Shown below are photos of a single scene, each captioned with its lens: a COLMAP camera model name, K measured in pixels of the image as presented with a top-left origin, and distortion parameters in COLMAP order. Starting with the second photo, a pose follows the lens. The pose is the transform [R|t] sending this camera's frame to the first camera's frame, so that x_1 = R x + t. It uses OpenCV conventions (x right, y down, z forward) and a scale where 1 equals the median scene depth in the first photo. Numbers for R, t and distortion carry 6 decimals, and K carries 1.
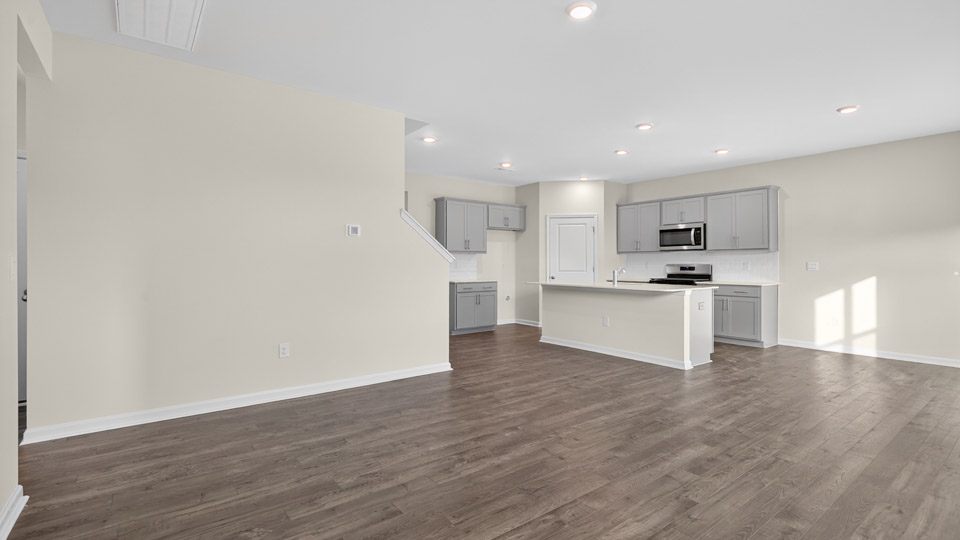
lens RADIAL K [[441.3, 0, 482.0], [0, 441.3, 264.8], [0, 0, 1]] dist [0.004306, -0.001280]
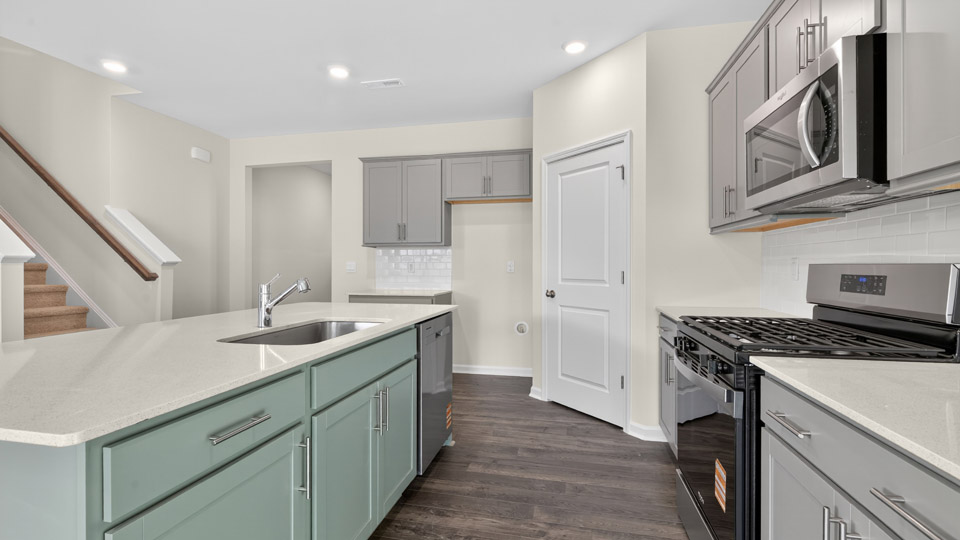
lens RADIAL K [[441.3, 0, 482.6], [0, 441.3, 268.3], [0, 0, 1]] dist [0.004306, -0.001280]
pose [[0.646881, 0.004496, -0.762578, 0.488654], [-0.004050, 0.999989, 0.002459, 0.001645], [0.762580, 0.001498, 0.646892, 0.694841]]
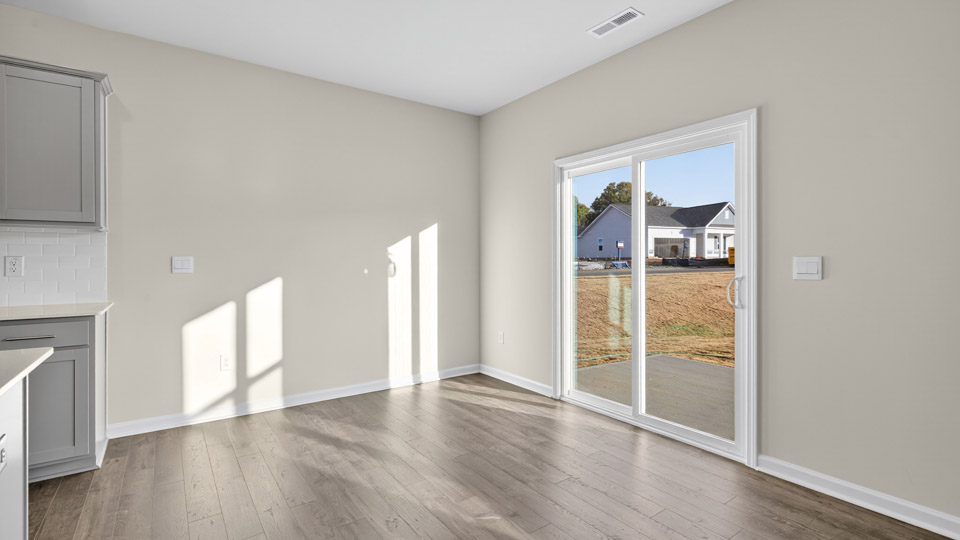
lens RADIAL K [[441.3, 0, 484.4], [0, 441.3, 257.8], [0, 0, 1]] dist [0.004306, -0.001280]
pose [[0.025967, 0.004487, 0.999653, 0.195094], [0.000014, 0.999990, -0.004488, -0.001964], [-0.999663, 0.000131, 0.025967, 0.510238]]
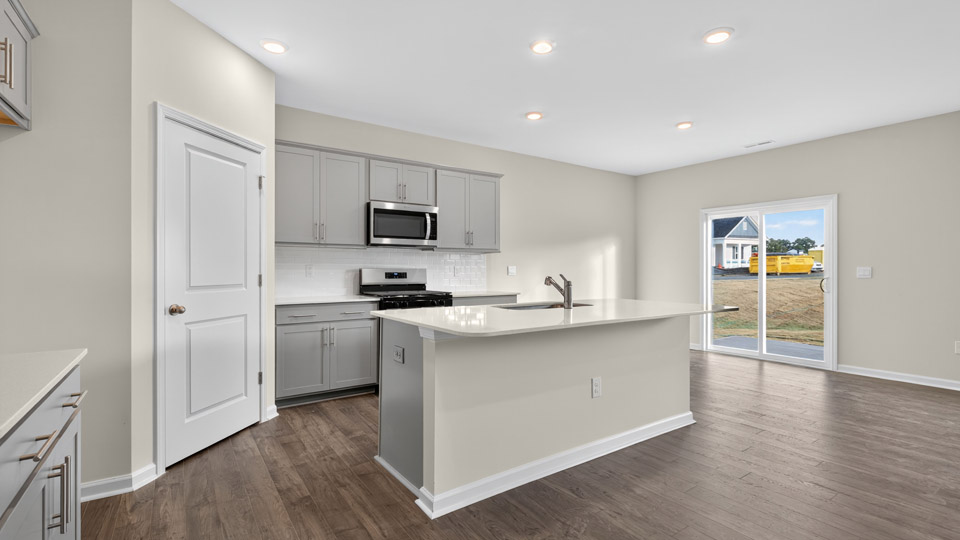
lens RADIAL K [[441.3, 0, 482.7], [0, 441.3, 267.2], [0, 0, 1]] dist [0.004306, -0.001280]
pose [[0.041225, 0.002304, 0.999147, -0.153173], [-0.001638, 0.999996, -0.002239, -0.001470], [-0.999149, -0.001544, 0.041228, 0.817131]]
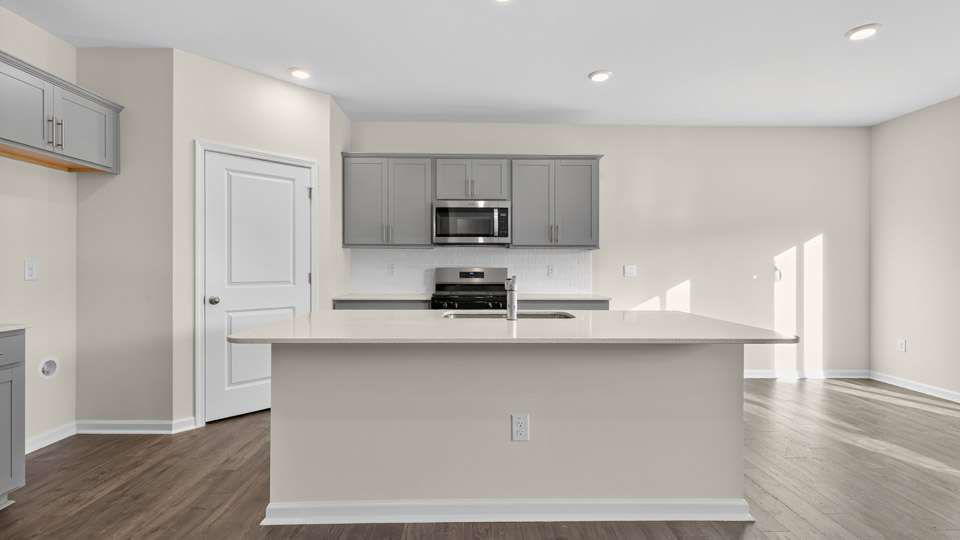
lens RADIAL K [[441.3, 0, 479.9], [0, 441.3, 268.5], [0, 0, 1]] dist [0.004306, -0.001280]
pose [[0.593976, 0.000774, 0.804483, -0.019814], [-0.000373, 1.000000, -0.000687, 0.000138], [-0.804483, 0.000108, 0.593976, 0.603029]]
